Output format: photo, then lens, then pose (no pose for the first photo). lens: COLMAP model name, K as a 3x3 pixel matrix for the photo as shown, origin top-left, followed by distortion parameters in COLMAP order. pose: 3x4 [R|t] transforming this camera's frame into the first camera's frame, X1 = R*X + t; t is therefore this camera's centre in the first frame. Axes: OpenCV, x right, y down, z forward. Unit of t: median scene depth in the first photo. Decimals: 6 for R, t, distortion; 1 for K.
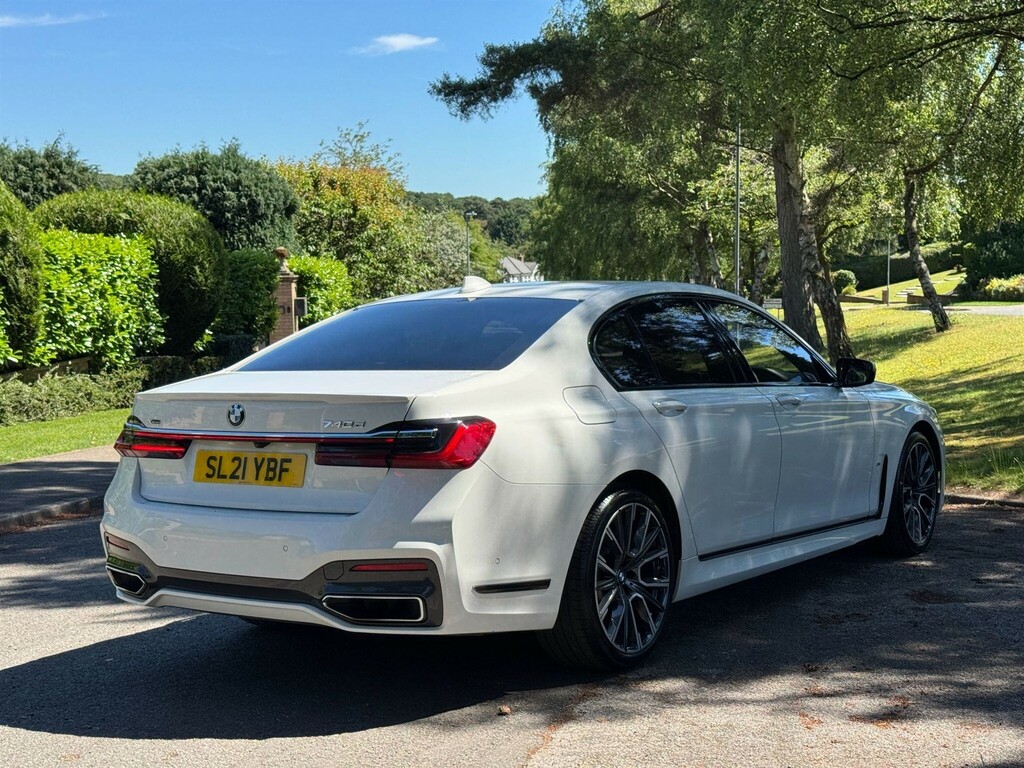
lens RADIAL K [[1420.1, 0, 515.0], [0, 1420.1, 401.5], [0, 0, 1]] dist [0.116995, 0.034867]
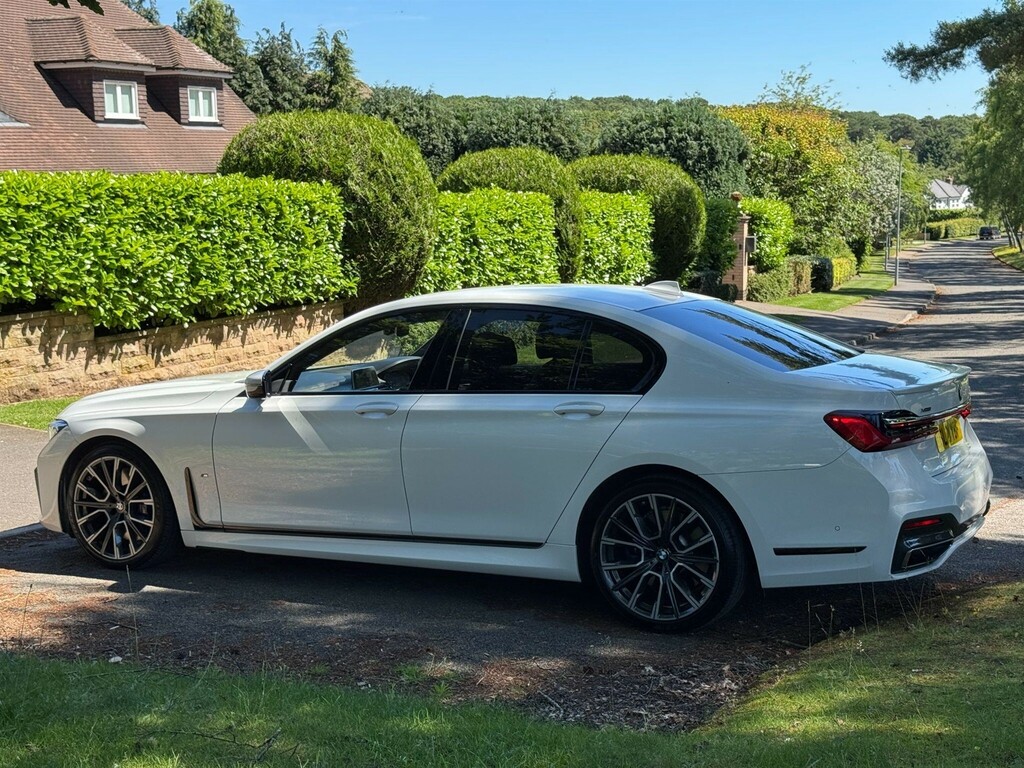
lens RADIAL K [[1454.0, 0, 507.2], [0, 1454.0, 384.6], [0, 0, 1]] dist [0.136187, -0.076286]
pose [[0.960175, 0.050154, -0.274861, -0.009645], [-0.038230, 0.998088, 0.048571, -0.003262], [0.276772, -0.036129, 0.960256, -0.174832]]
